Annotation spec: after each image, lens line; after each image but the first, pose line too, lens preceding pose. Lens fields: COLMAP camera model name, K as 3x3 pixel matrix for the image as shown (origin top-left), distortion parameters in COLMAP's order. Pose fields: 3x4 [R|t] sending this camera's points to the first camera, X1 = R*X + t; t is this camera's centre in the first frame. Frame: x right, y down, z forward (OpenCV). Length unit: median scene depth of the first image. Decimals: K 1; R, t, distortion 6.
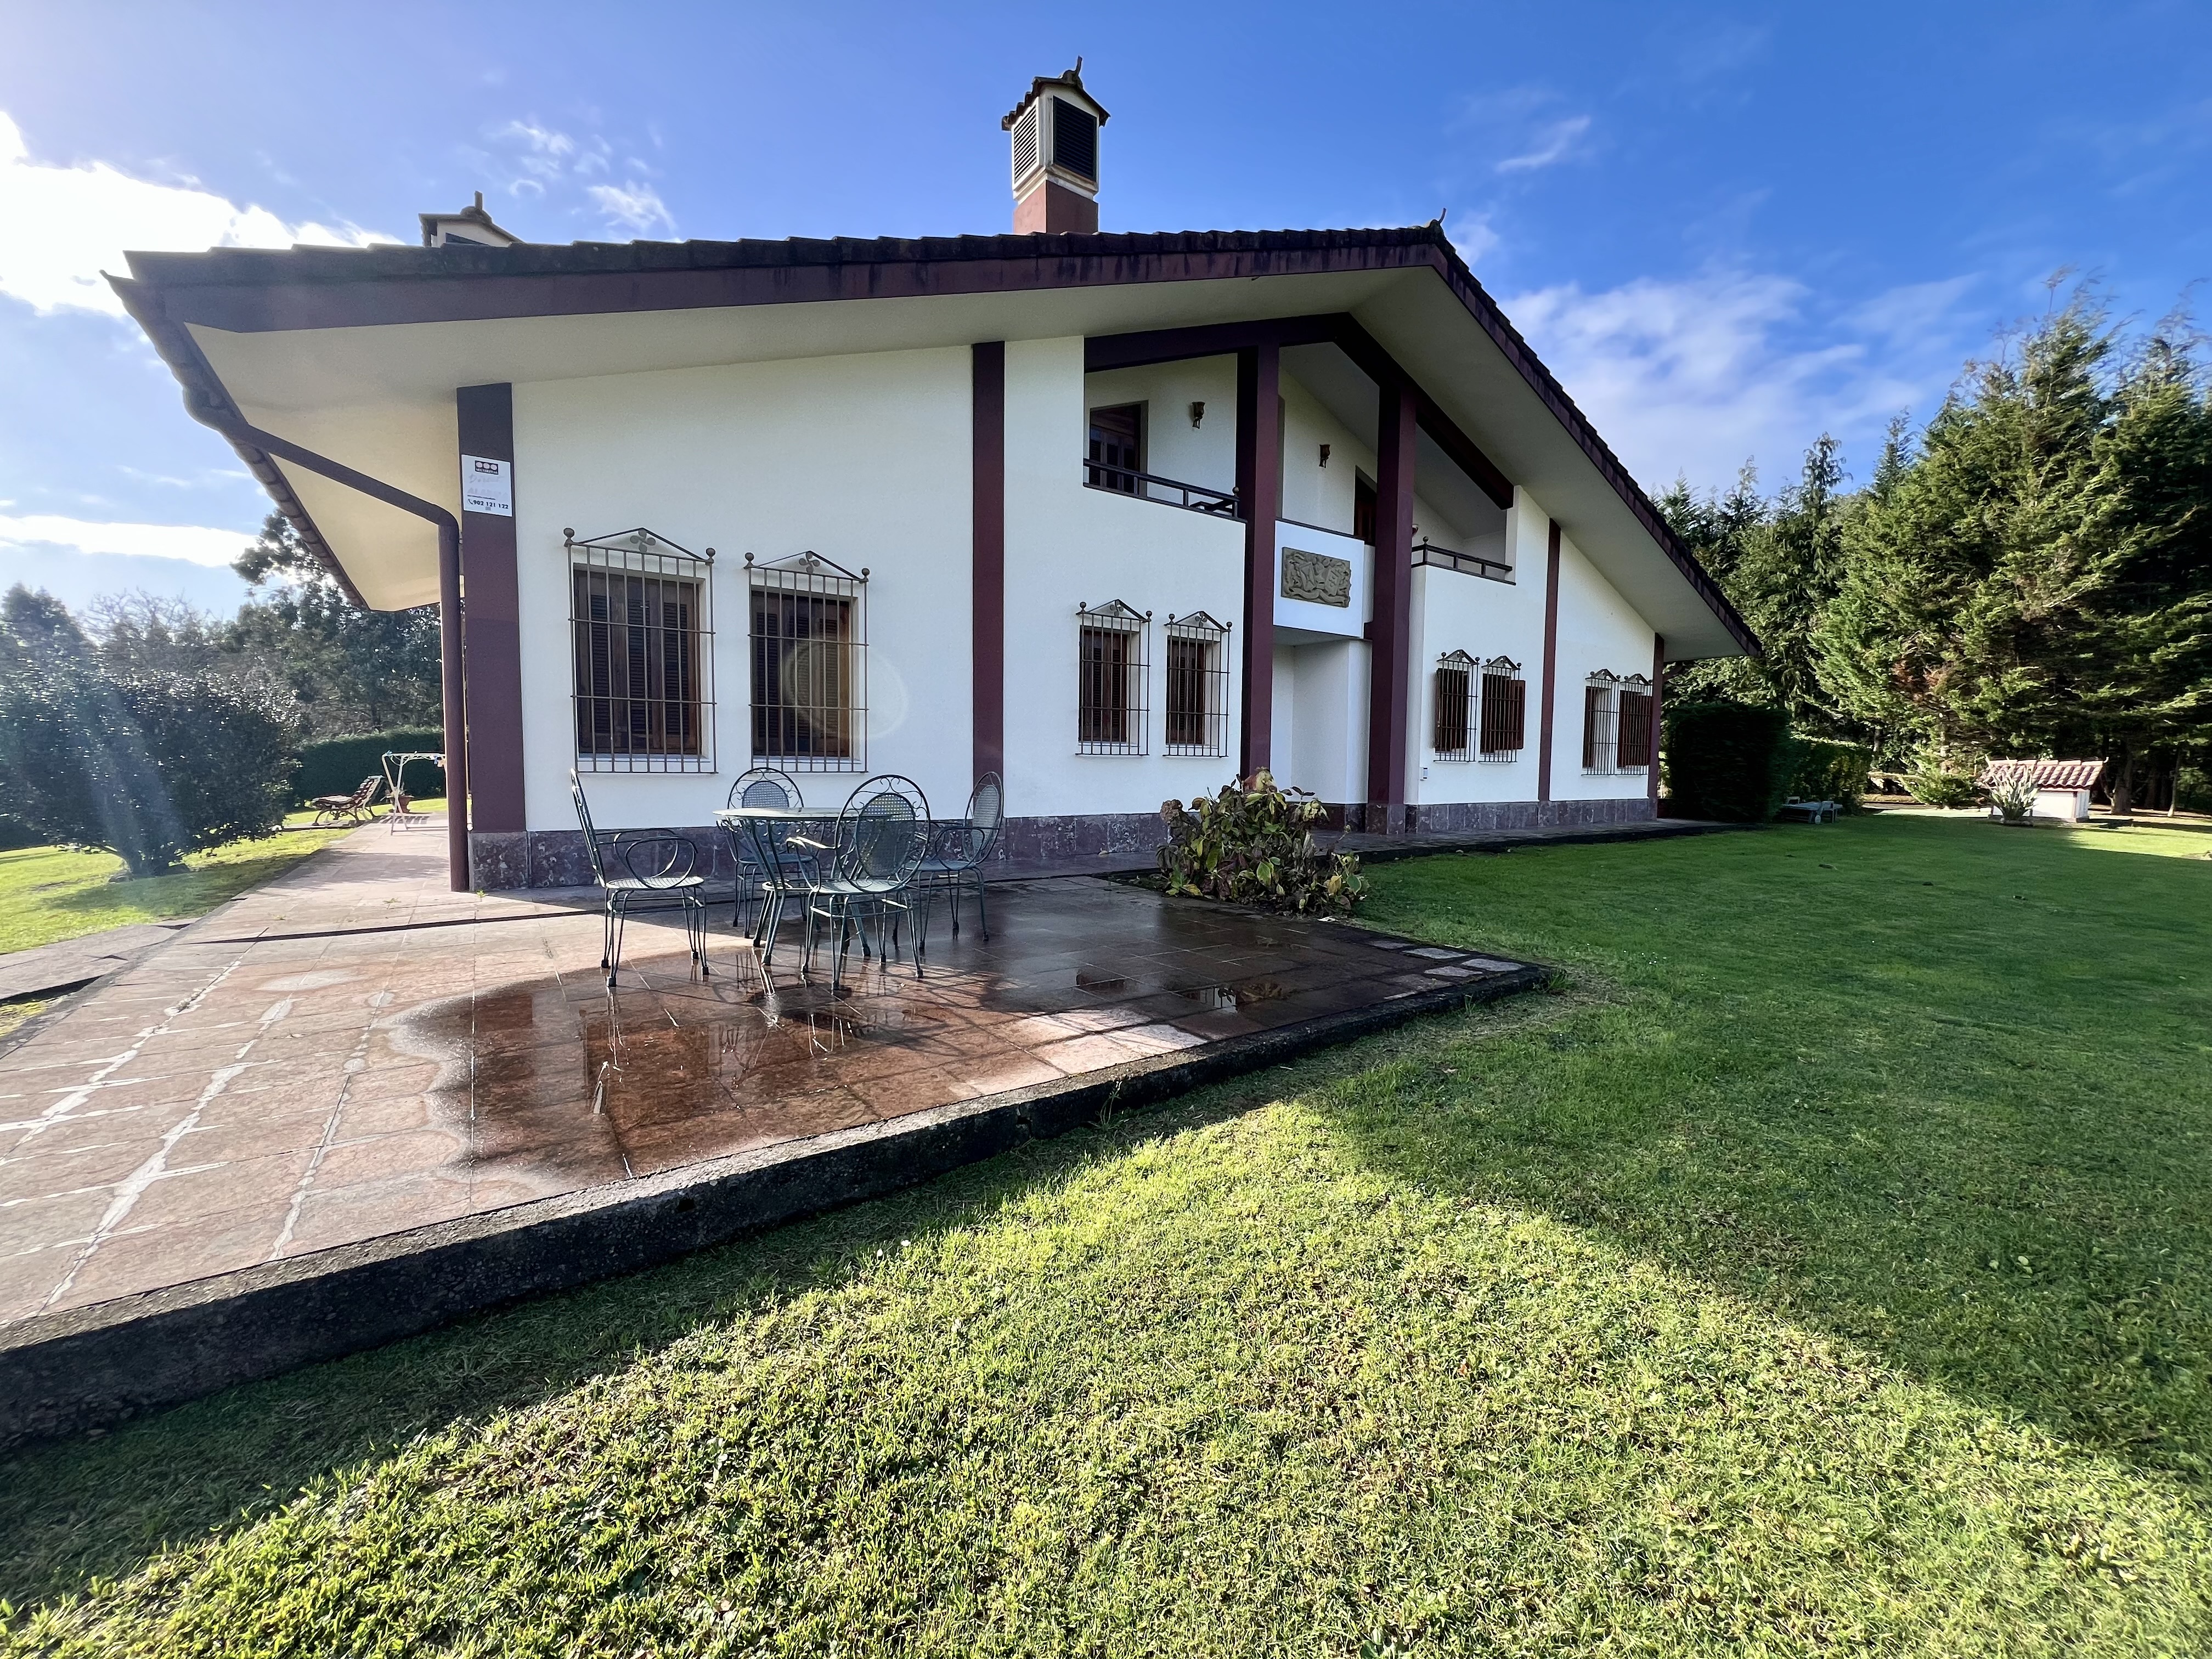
lens RADIAL K [[891.5, 0, 1093.0], [0, 891.5, 822.4], [0, 0, 1]] dist [-0.002933, 0.000776]
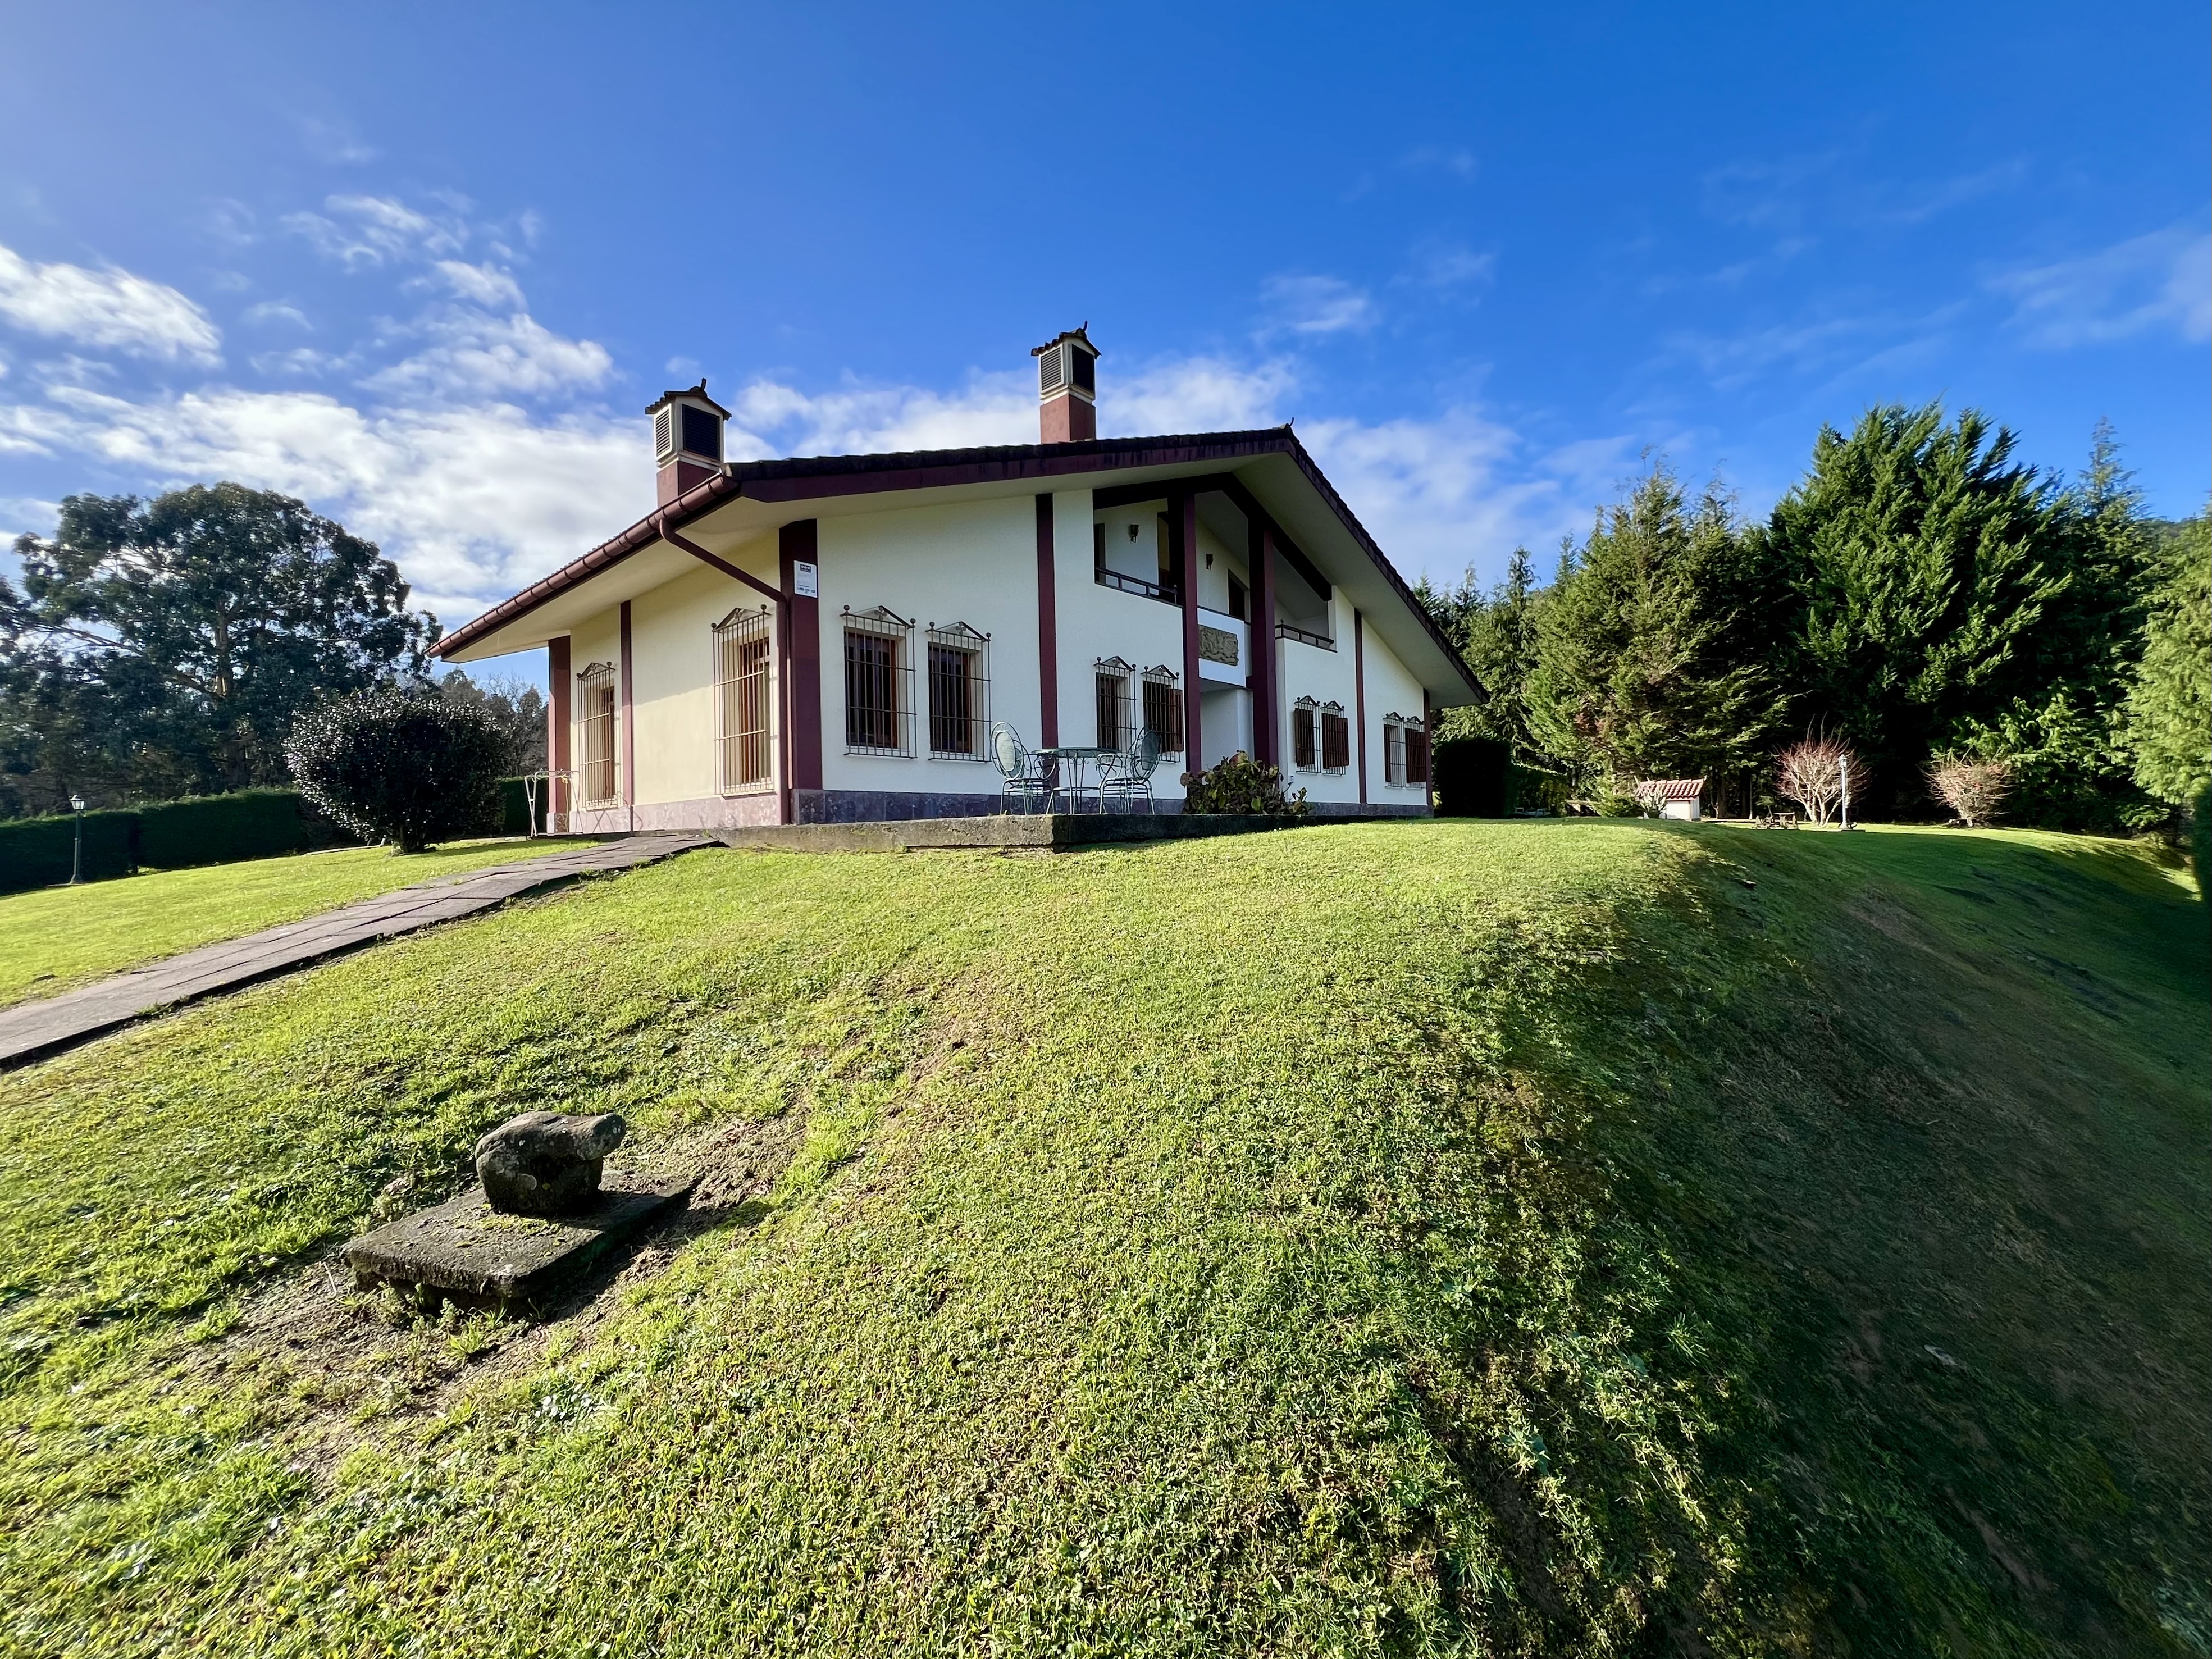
lens RADIAL K [[907.6, 0, 1103.6], [0, 907.6, 824.4], [0, 0, 1]] dist [-0.003230, -0.000377]
pose [[0.972696, -0.032220, 0.229837, -0.153903], [0.050418, 0.996001, -0.073751, 0.063990], [-0.226542, 0.083325, 0.970431, -0.203127]]
